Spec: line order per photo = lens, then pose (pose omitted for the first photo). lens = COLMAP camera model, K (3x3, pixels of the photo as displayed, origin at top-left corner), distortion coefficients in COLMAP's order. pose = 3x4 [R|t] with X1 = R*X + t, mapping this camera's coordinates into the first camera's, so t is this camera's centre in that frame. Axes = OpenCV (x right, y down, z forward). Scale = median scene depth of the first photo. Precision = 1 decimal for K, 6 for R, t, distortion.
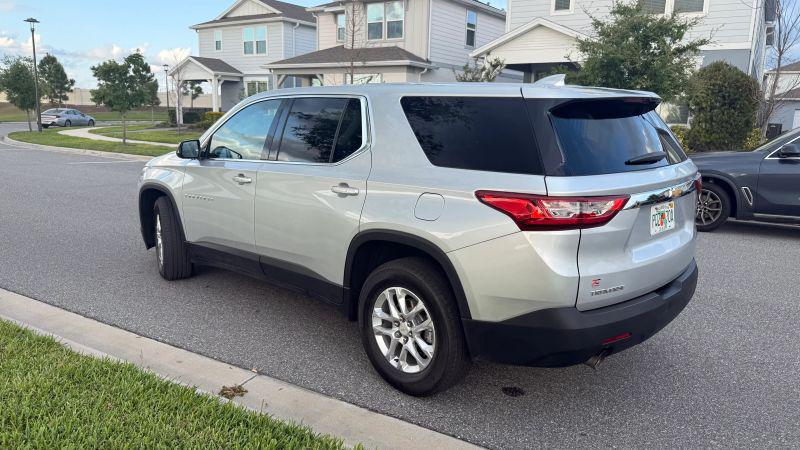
lens RADIAL K [[622.8, 0, 403.4], [0, 622.8, 230.2], [0, 0, 1]] dist [0.059378, -0.002576]
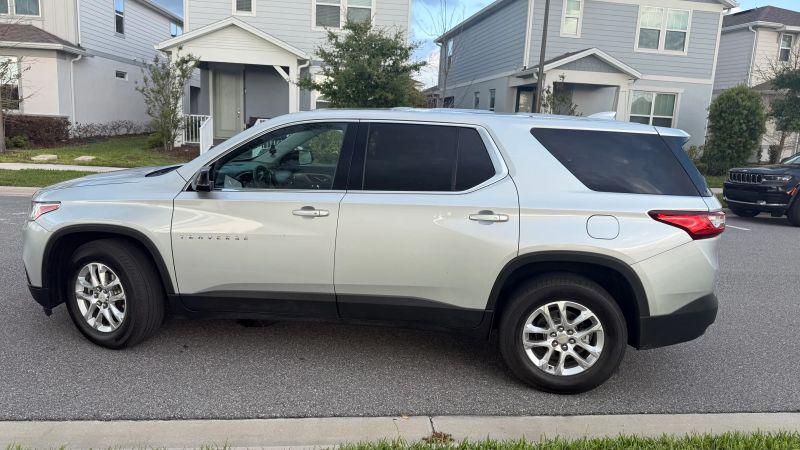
lens RADIAL K [[628.3, 0, 400.0], [0, 628.3, 225.0], [0, 0, 1]] dist [0.011432, -0.004704]
pose [[0.771182, -0.089782, 0.630252, -0.845257], [0.085744, 0.995633, 0.036914, -0.100459], [-0.630814, 0.025573, 0.775513, 0.281613]]
